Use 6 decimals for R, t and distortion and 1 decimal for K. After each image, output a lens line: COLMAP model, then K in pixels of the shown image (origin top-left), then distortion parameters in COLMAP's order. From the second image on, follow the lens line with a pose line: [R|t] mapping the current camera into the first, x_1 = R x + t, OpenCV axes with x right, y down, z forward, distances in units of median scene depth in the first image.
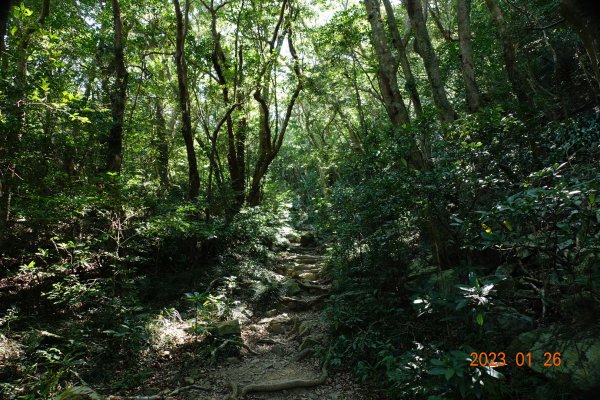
lens RADIAL K [[399.6, 0, 300.0], [0, 399.6, 200.0], [0, 0, 1]] dist [-0.057723, -0.000799]
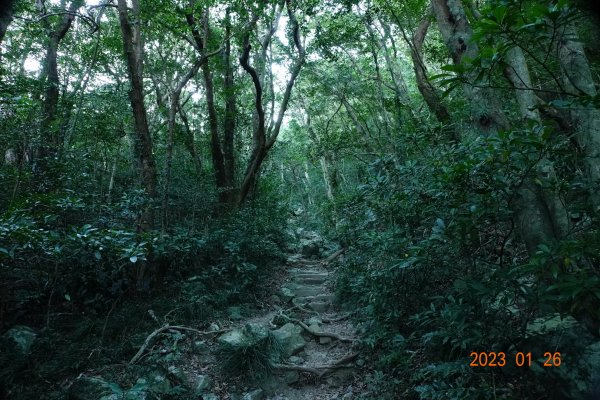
lens RADIAL K [[399.6, 0, 300.0], [0, 399.6, 200.0], [0, 0, 1]] dist [-0.057723, -0.000799]
pose [[0.999930, 0.008021, 0.008708, -0.006028], [-0.007915, 0.999894, -0.012188, 0.012138], [-0.008805, 0.012118, 0.999888, 0.203681]]
